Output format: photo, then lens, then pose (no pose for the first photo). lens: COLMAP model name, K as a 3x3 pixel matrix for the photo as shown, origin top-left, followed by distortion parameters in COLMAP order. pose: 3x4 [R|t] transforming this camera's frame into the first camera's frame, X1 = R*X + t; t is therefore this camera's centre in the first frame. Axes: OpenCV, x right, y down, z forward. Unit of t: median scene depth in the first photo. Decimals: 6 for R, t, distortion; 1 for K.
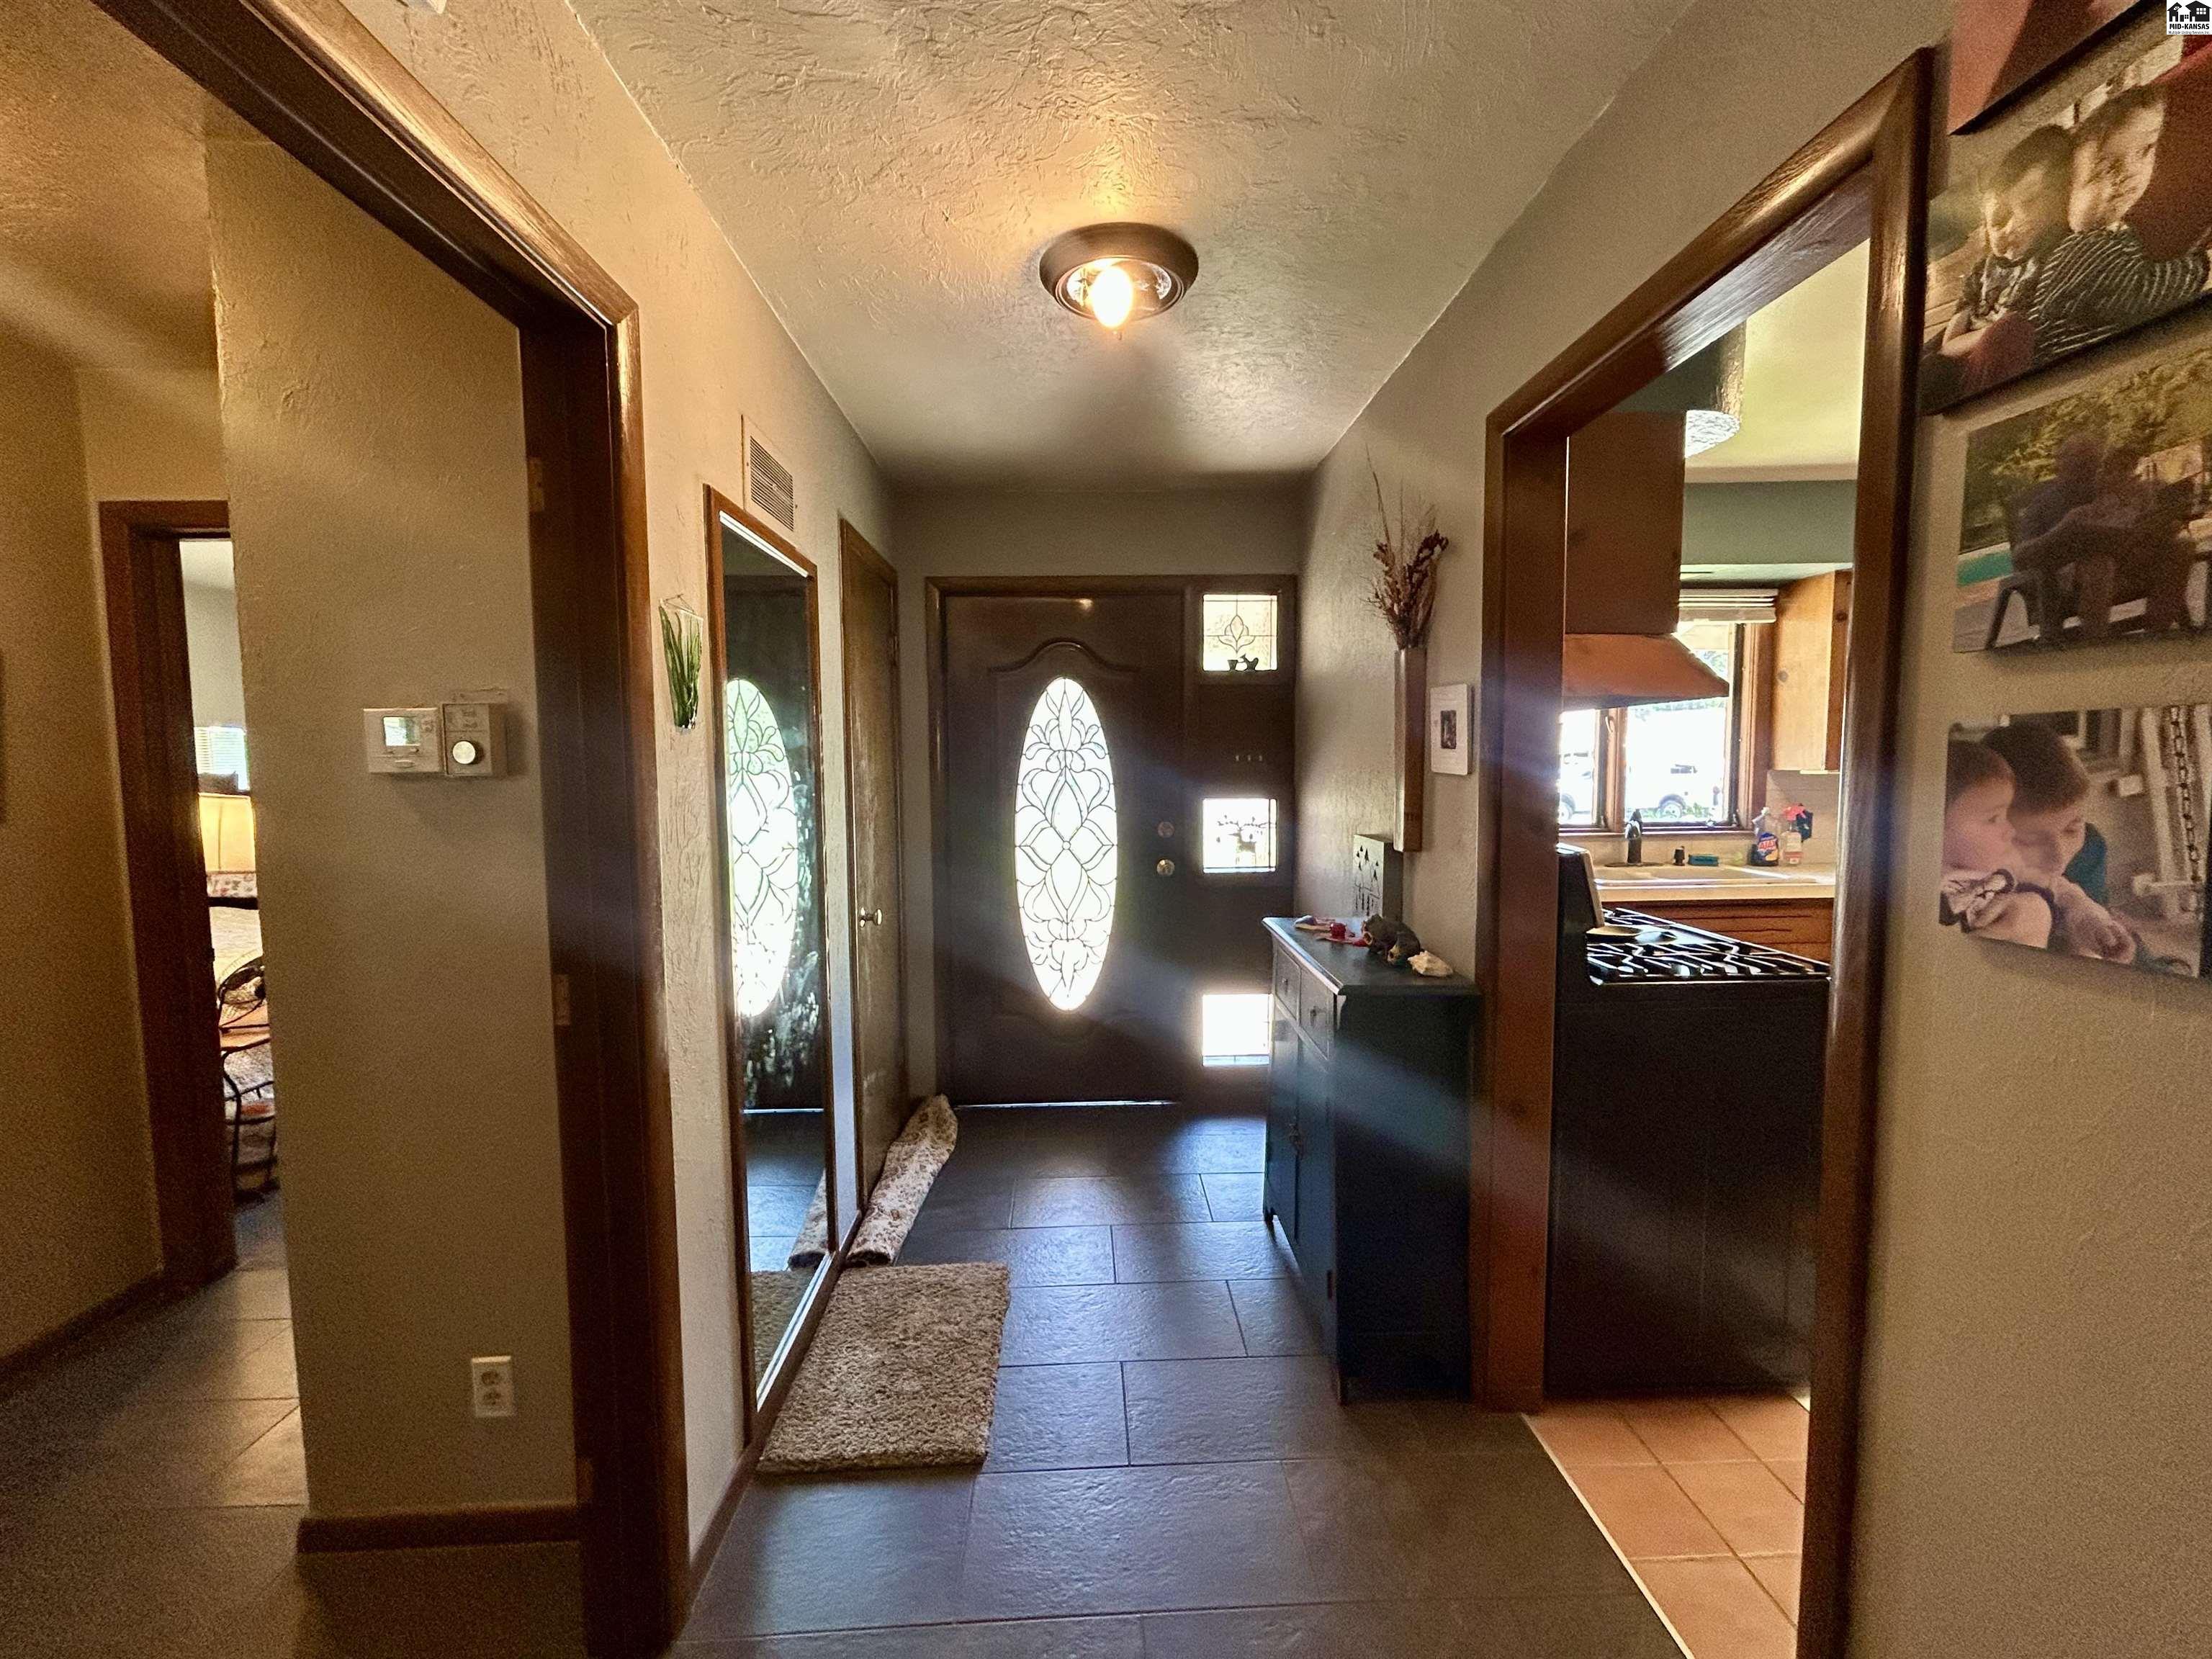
lens RADIAL K [[896.5, 0, 1102.7], [0, 896.5, 815.7], [0, 0, 1]] dist [-0.001017, 0.000096]
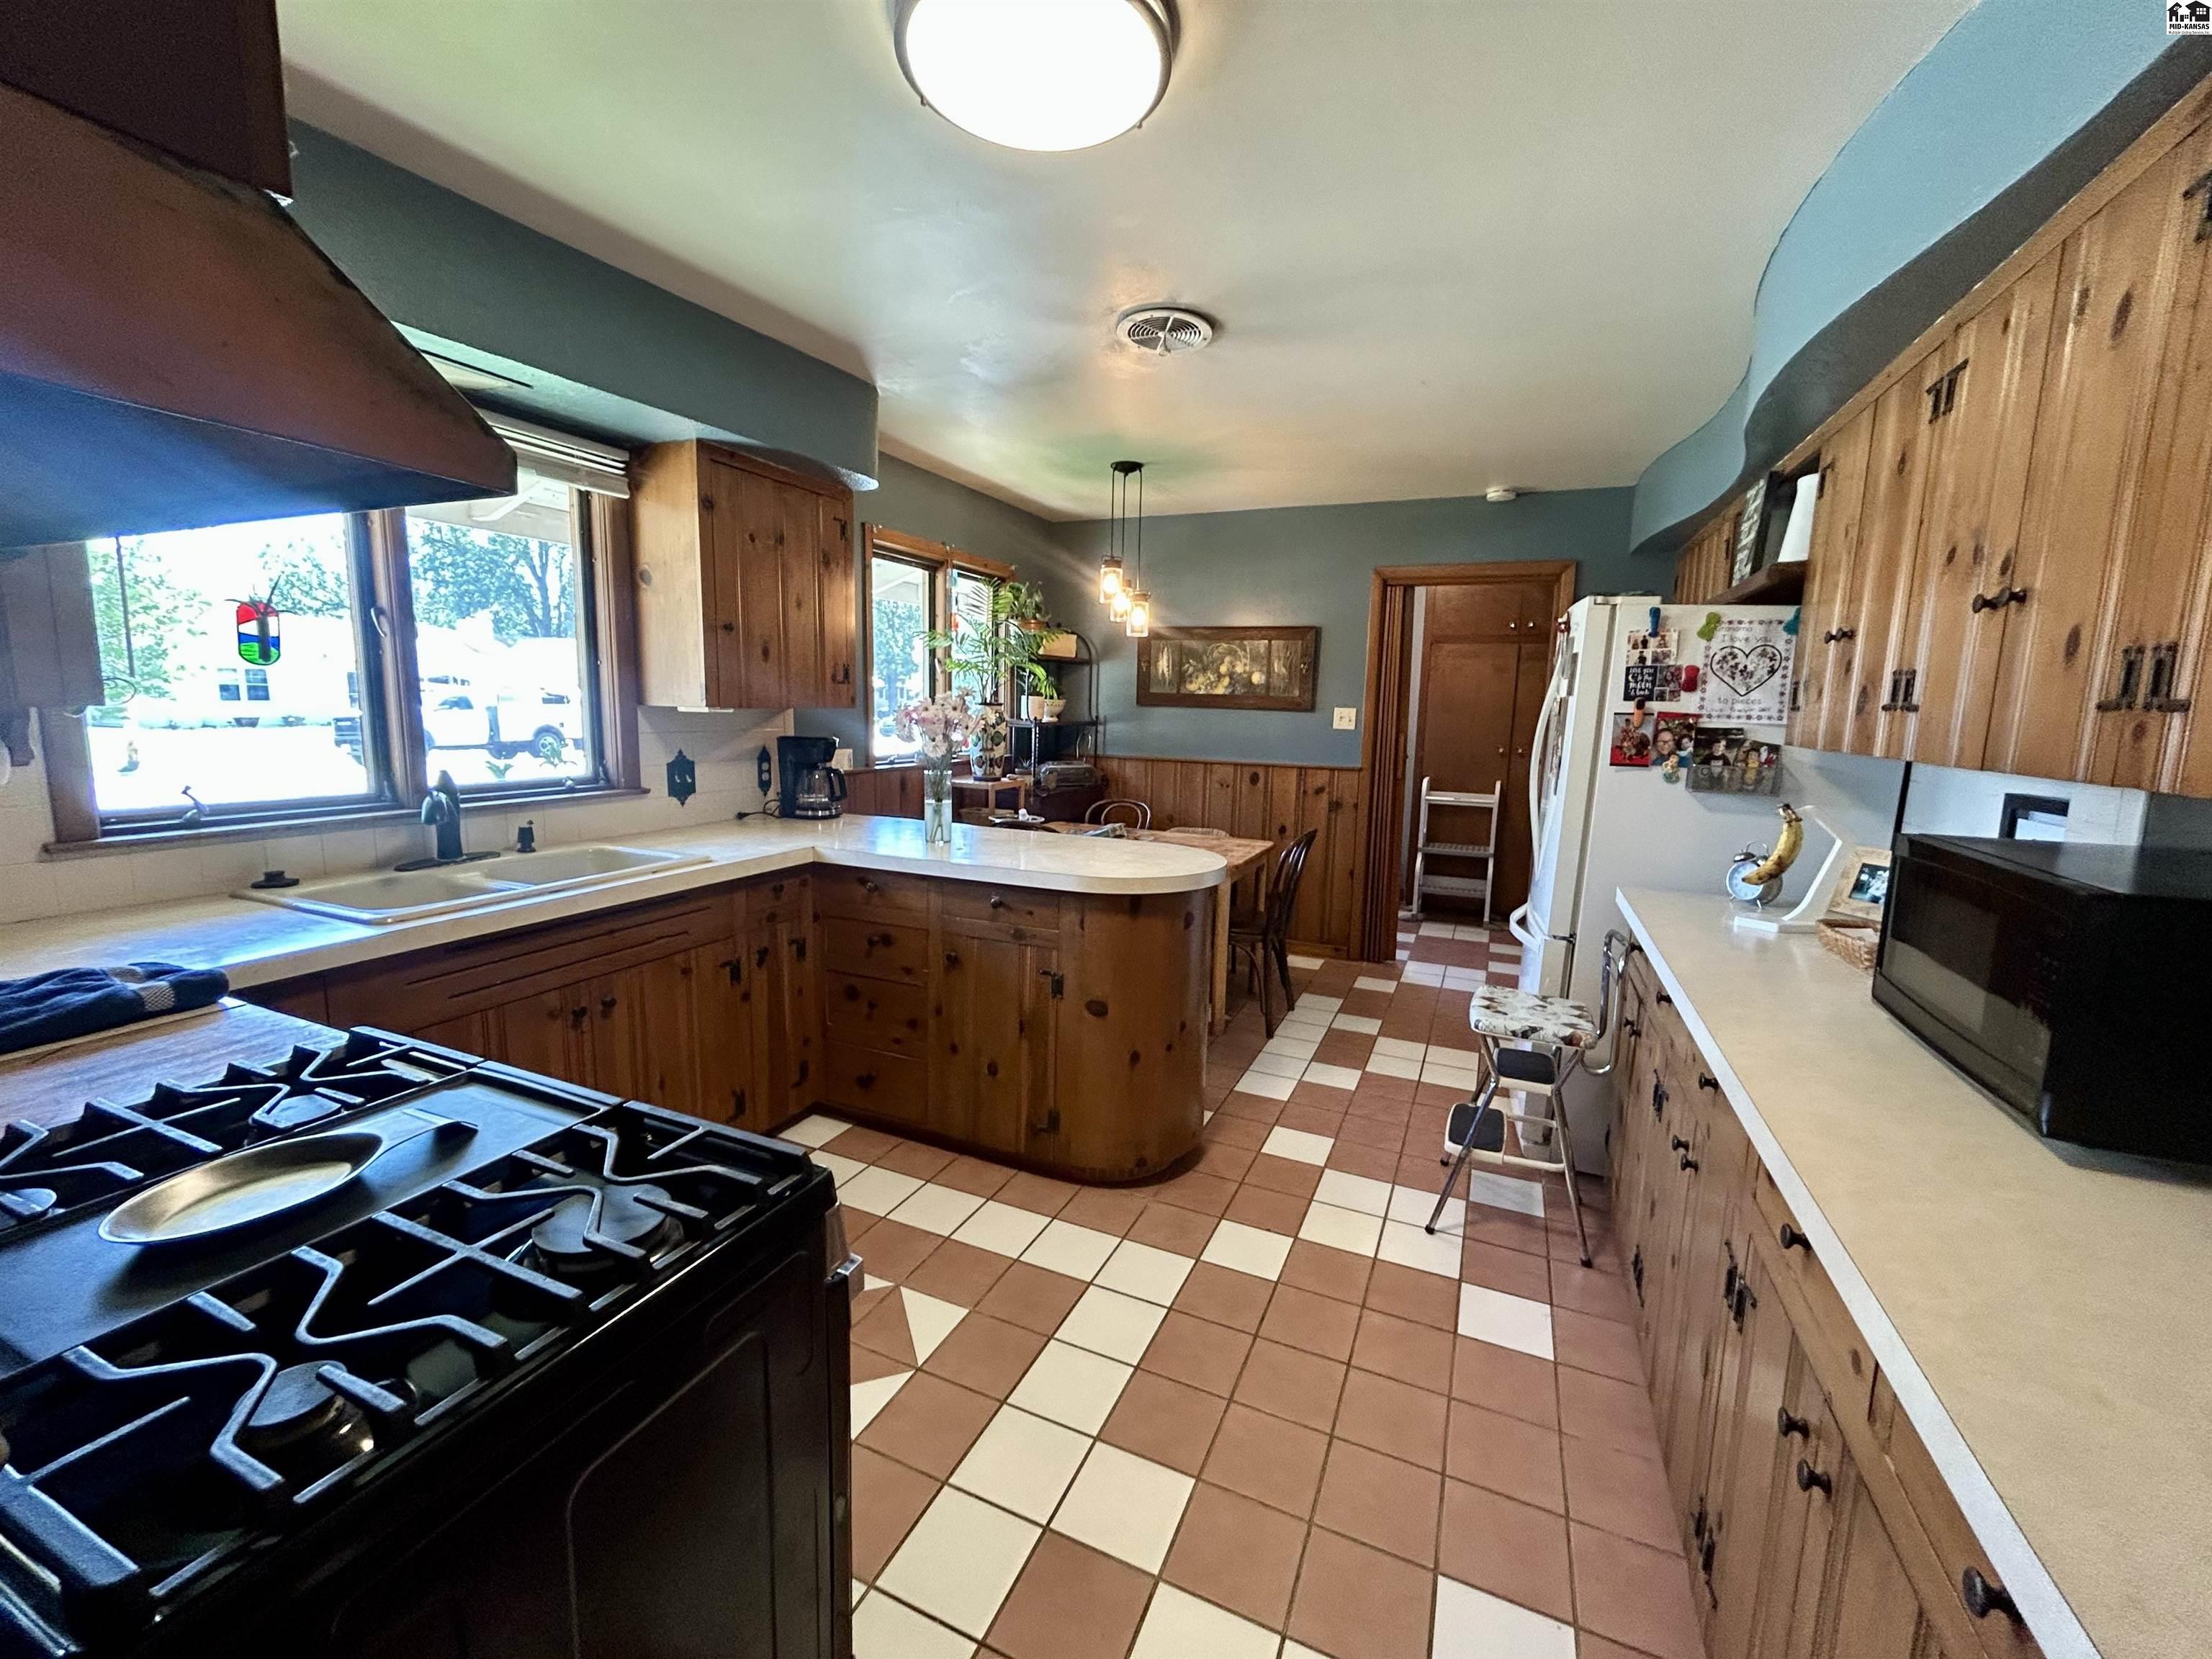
lens RADIAL K [[896.5, 0, 1109.5], [0, 896.5, 836.1], [0, 0, 1]] dist [-0.001017, 0.000096]
pose [[0.438588, -0.113647, 0.891474, 0.246816], [0.022912, 0.993063, 0.115326, -0.021267], [-0.898396, -0.030155, 0.438149, 0.330297]]
